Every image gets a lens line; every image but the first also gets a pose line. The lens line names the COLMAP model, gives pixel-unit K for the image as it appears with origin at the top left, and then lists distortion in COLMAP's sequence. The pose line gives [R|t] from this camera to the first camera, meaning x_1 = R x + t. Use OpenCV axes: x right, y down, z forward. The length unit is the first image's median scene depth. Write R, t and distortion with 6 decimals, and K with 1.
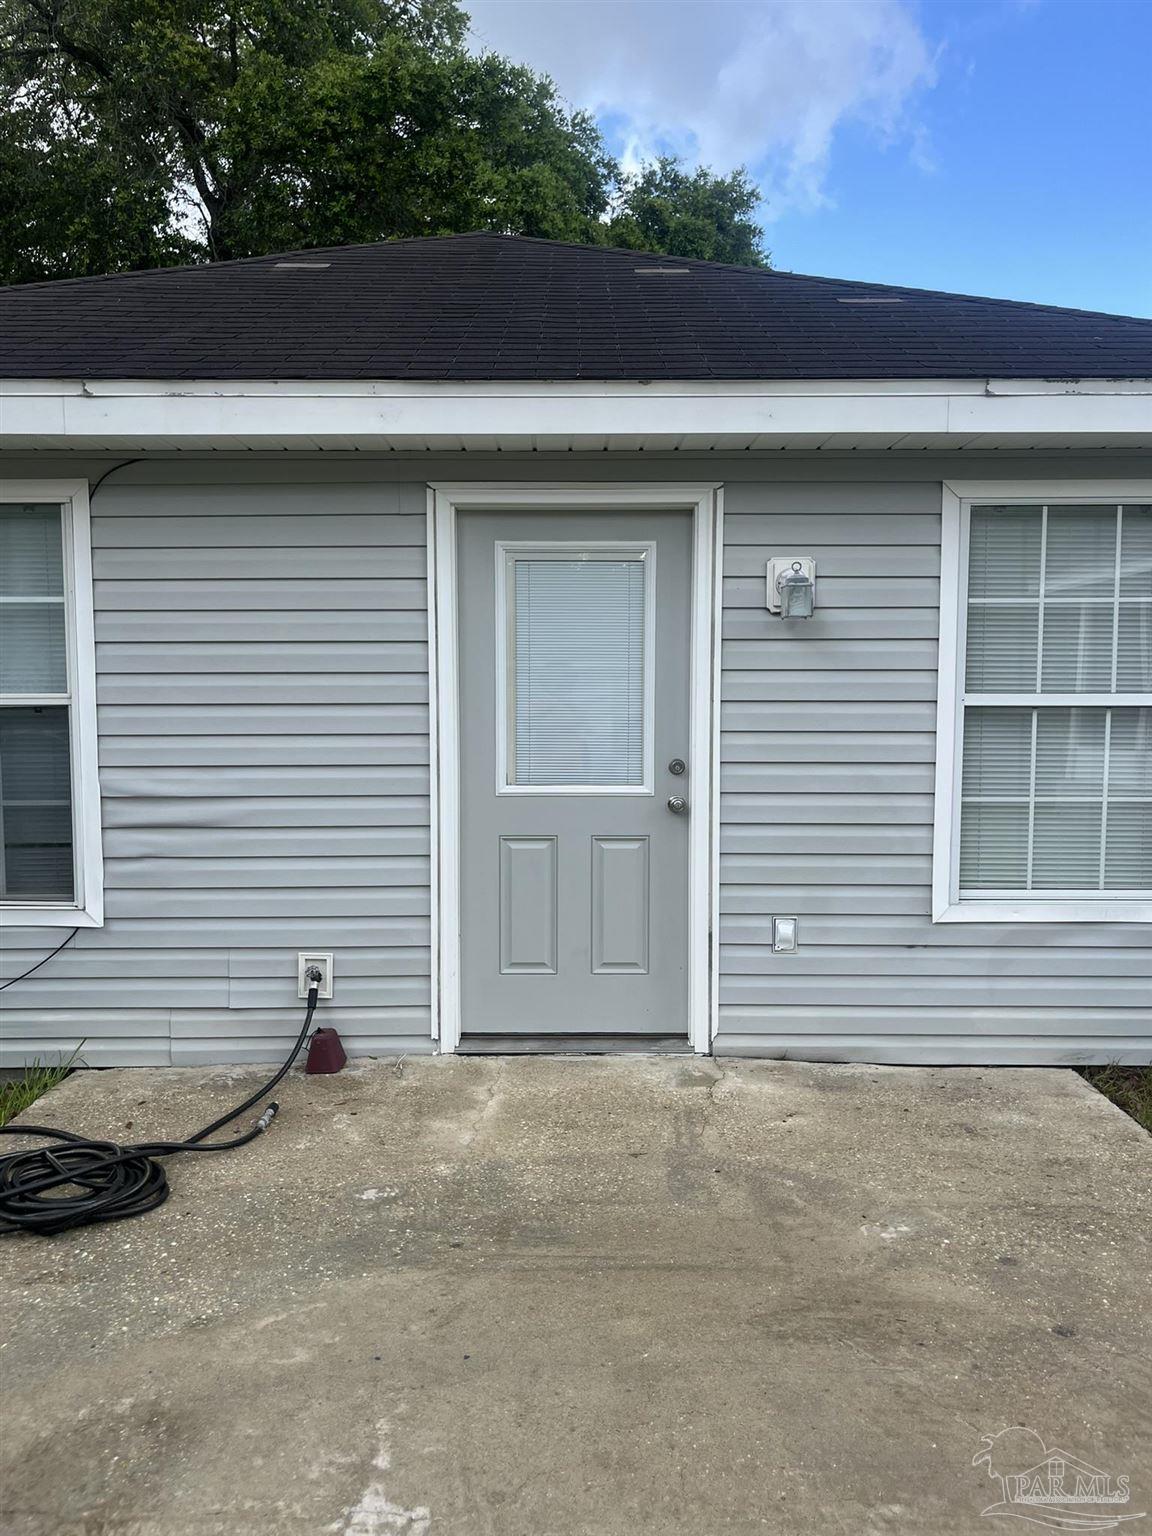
lens RADIAL K [[1169.3, 0, 569.6], [0, 1169.3, 754.1], [0, 0, 1]] dist [0.042130, -0.055091]
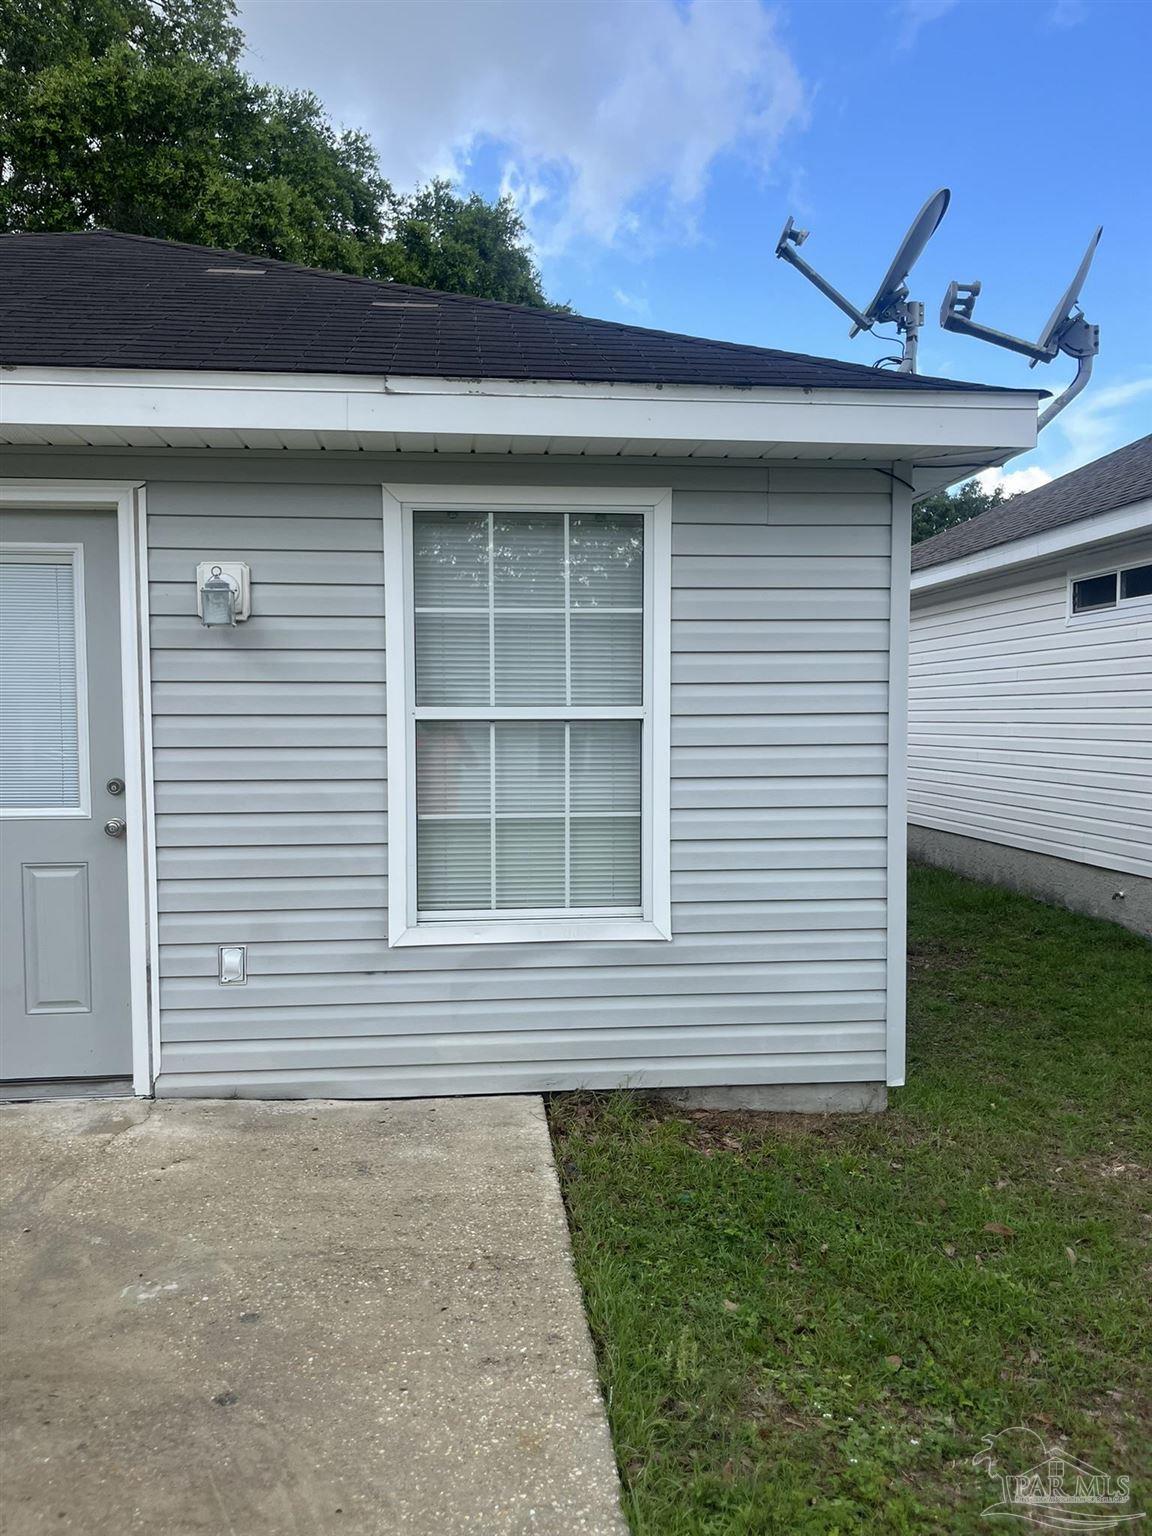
lens RADIAL K [[1169.3, 0, 563.0], [0, 1169.3, 760.6], [0, 0, 1]] dist [0.042130, -0.055091]
pose [[0.994663, -0.008869, 0.102791, 0.357541], [0.010766, 0.999782, -0.017911, 0.010961], [-0.102609, 0.018922, 0.994542, 0.038309]]
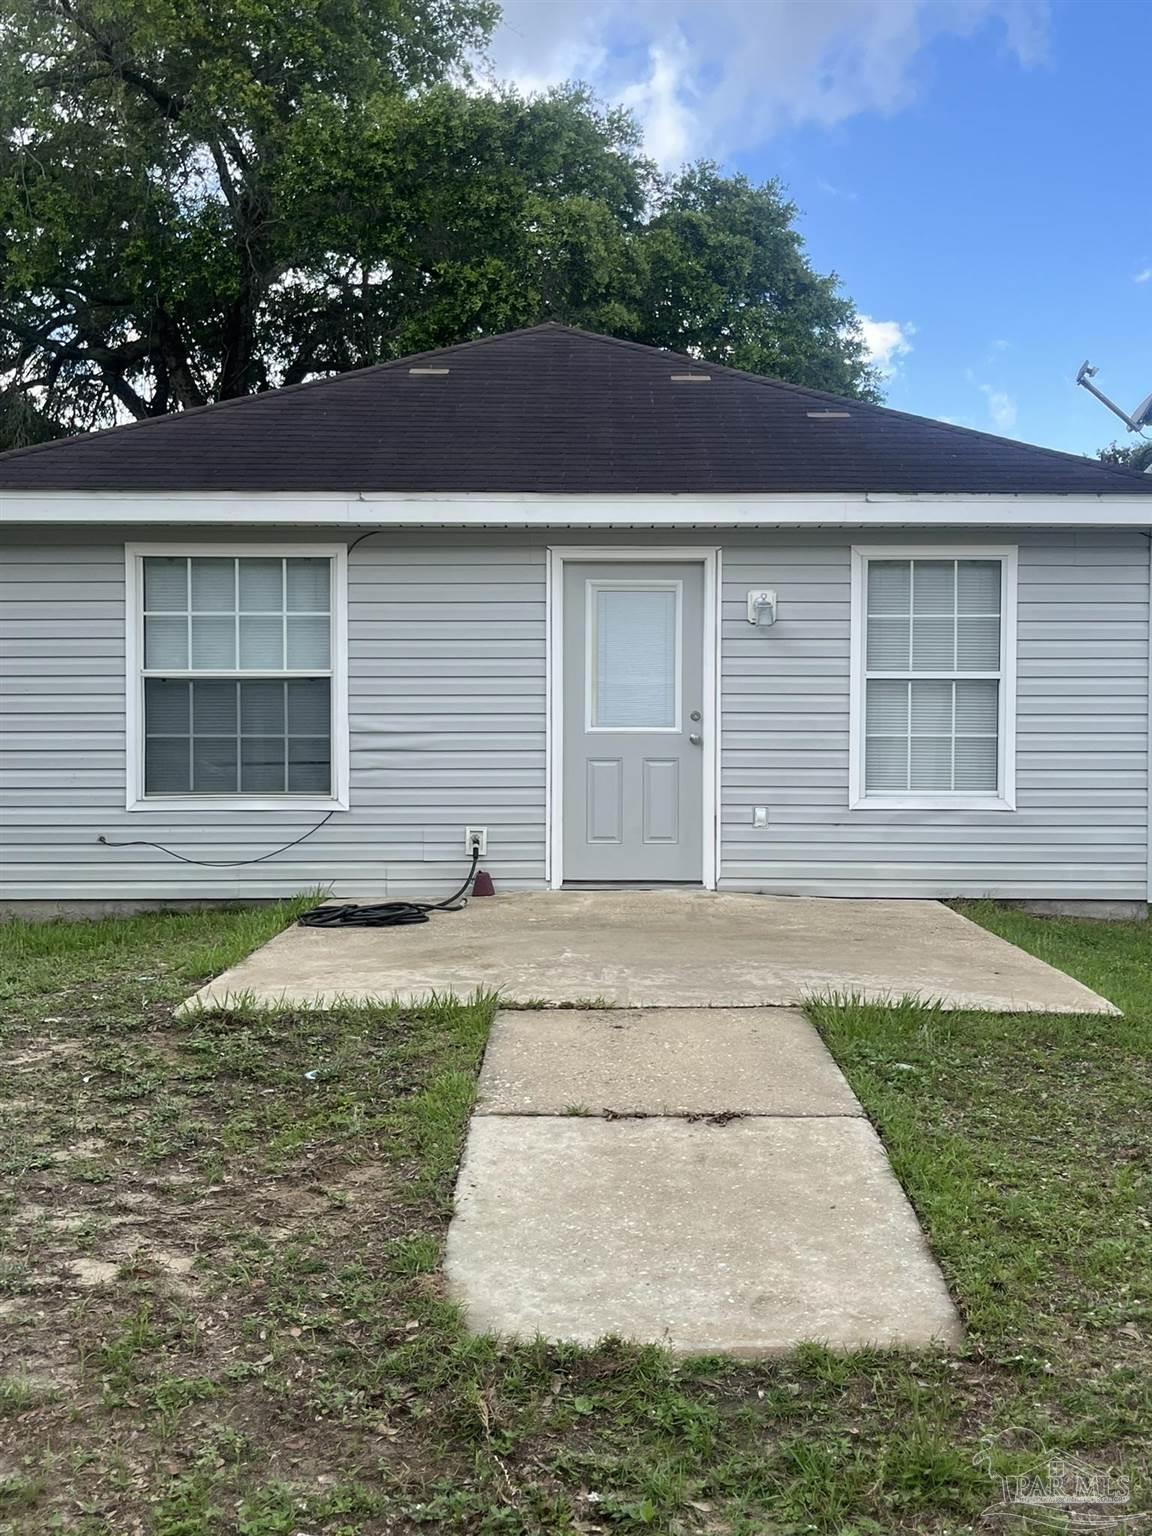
lens RADIAL K [[1546.9, 0, 597.7], [0, 1546.9, 731.8], [0, 0, 1]] dist [0.045760, 0.000000]
pose [[0.999983, 0.002359, 0.005400, -0.058292], [-0.002085, 0.998733, -0.050282, 0.146421], [-0.005512, 0.050269, 0.998720, -1.196560]]
